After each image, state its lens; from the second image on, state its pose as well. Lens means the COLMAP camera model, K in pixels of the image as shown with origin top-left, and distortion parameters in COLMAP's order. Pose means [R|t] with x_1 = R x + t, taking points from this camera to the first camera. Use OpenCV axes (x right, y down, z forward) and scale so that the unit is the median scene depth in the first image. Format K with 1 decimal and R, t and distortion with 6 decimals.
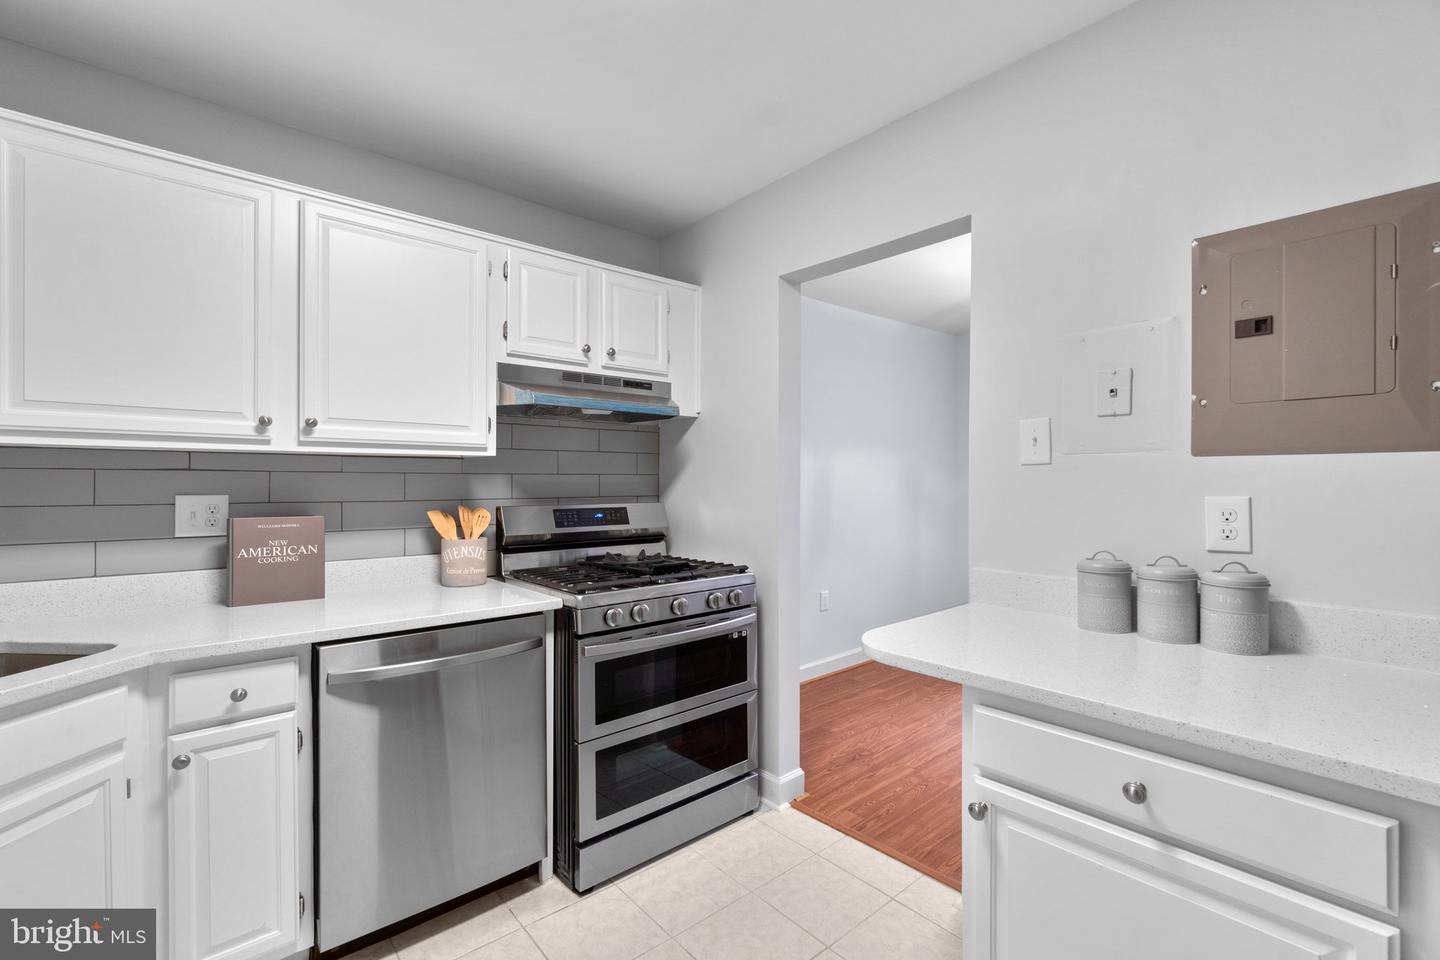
lens RADIAL K [[622.1, 0, 720.0], [0, 622.1, 480.0], [0, 0, 1]] dist [-0.000888, -0.000093]
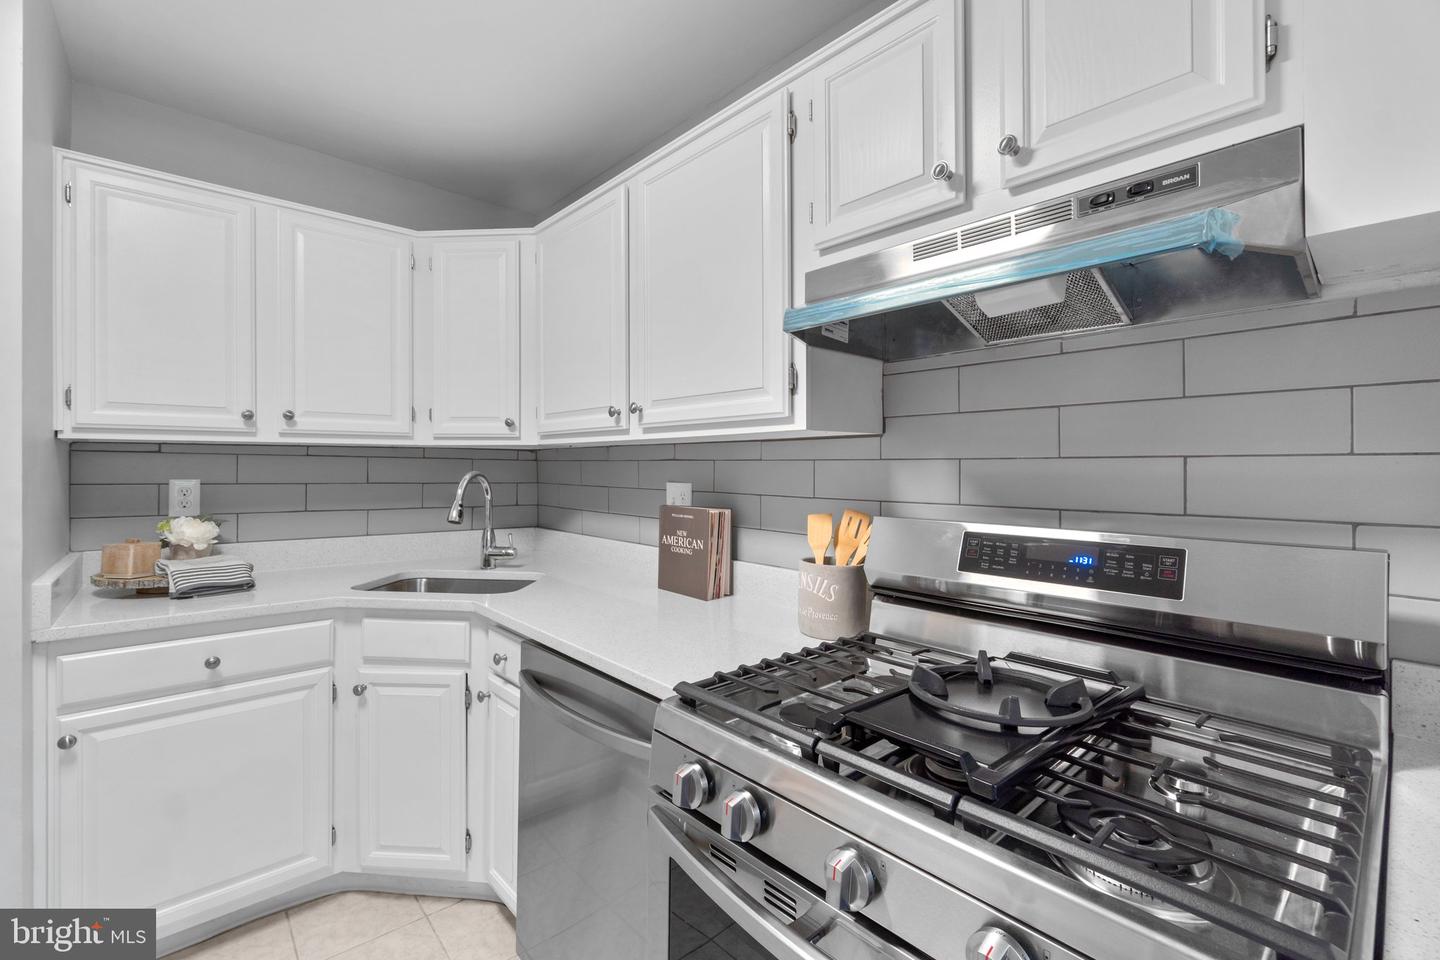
lens RADIAL K [[625.6, 0, 715.6], [0, 625.6, 464.3], [0, 0, 1]] dist [-0.000918, -0.000012]
pose [[0.020000, -0.004063, -0.999792, 0.260634], [-0.000265, 0.999992, -0.004070, -0.003383], [0.999800, 0.000346, 0.019999, 0.980574]]
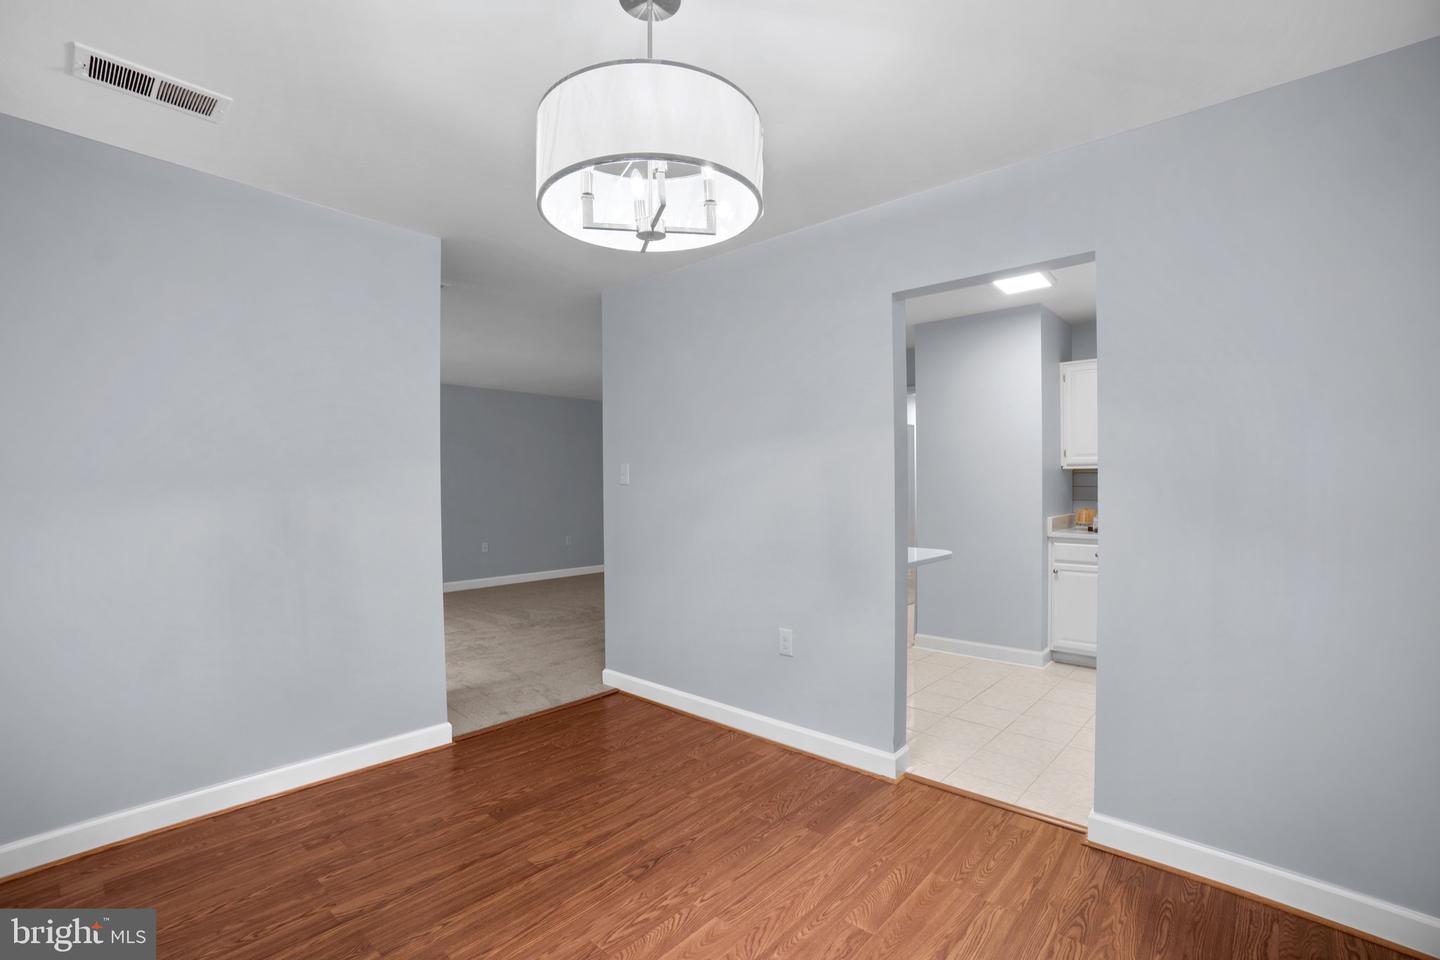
lens RADIAL K [[656.4, 0, 708.5], [0, 656.4, 467.8], [0, 0, 1]] dist [-0.060335, 0.022460]
pose [[-0.993217, 0.008106, -0.115991, 0.960948], [0.010309, 0.999778, -0.018400, -0.015708], [0.115816, -0.019471, -0.993080, 2.304439]]
